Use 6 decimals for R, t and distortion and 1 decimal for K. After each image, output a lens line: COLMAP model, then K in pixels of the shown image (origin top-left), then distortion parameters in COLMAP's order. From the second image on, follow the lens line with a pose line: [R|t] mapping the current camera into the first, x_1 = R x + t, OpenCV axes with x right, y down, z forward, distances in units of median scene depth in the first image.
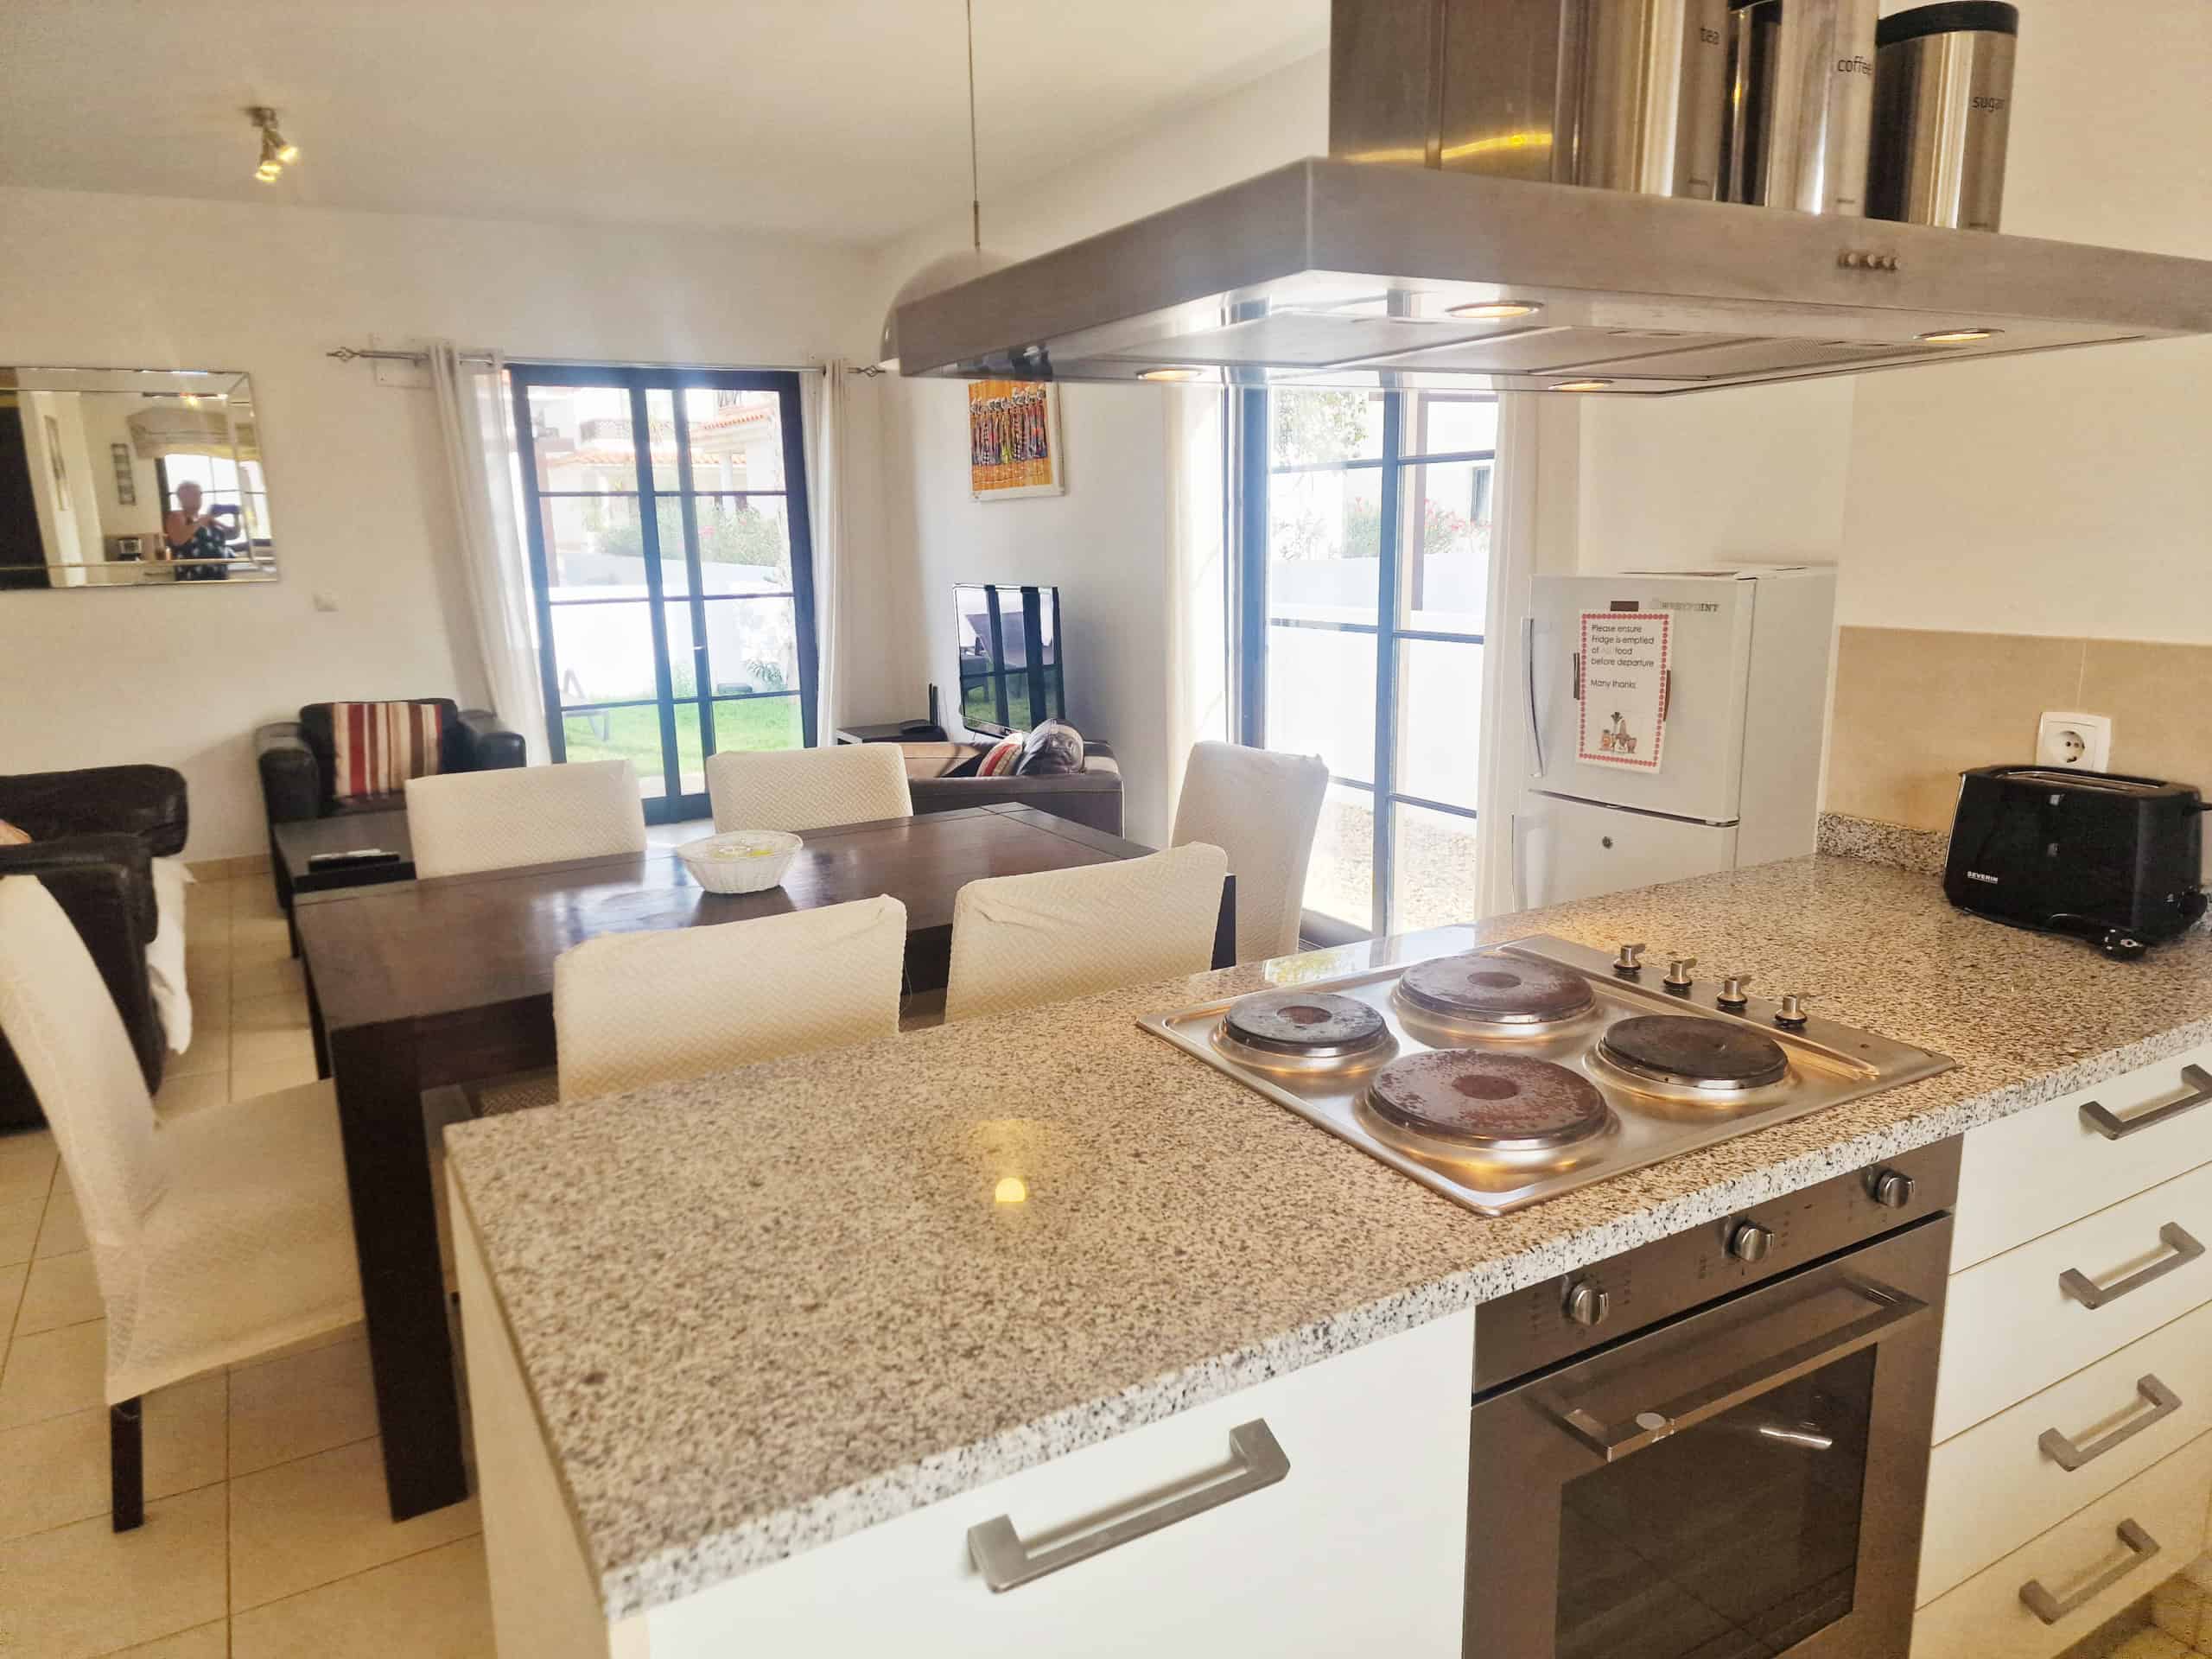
lens RADIAL K [[1482.1, 0, 1104.2], [0, 1482.1, 834.1], [0, 0, 1]] dist [-0.000839, -0.000211]
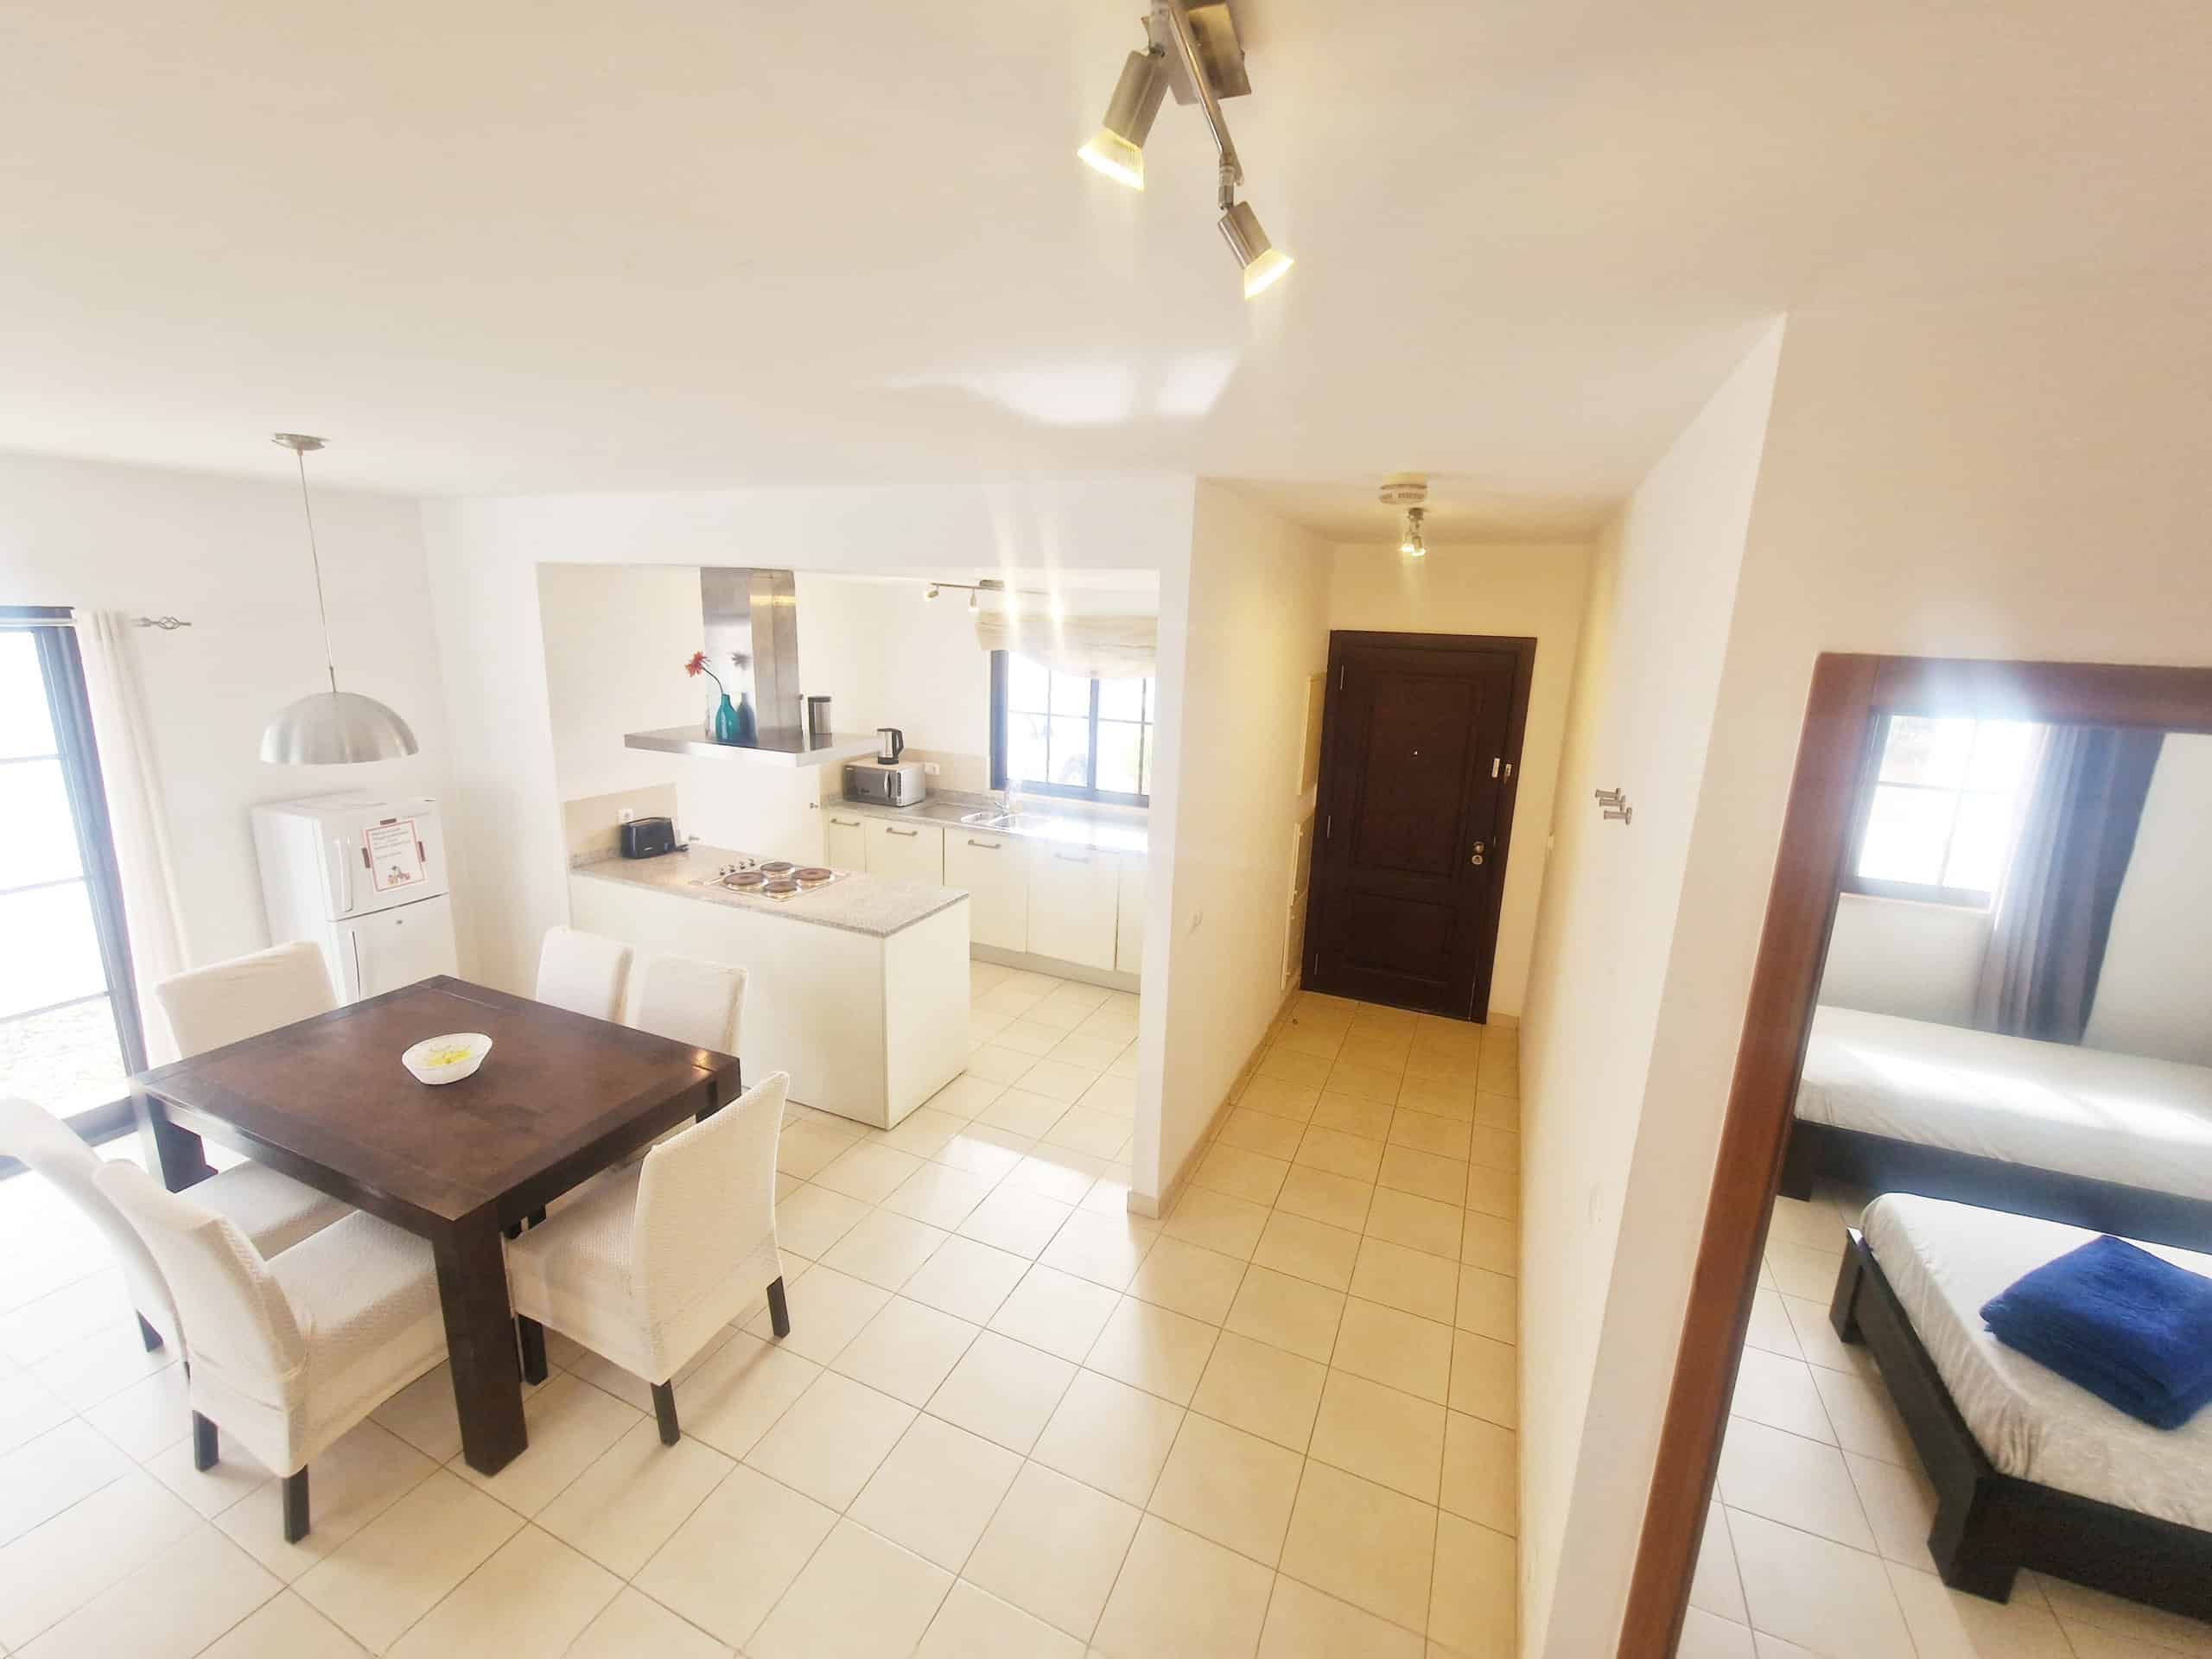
lens RADIAL K [[915.0, 0, 1103.0], [0, 915.0, 820.5], [0, 0, 1]] dist [0.000028, 0.000005]
pose [[-0.589861, -0.171808, 0.789016, -1.452697], [0.153107, 0.935584, 0.318184, -0.443656], [-0.792857, 0.308488, -0.525559, 0.869931]]
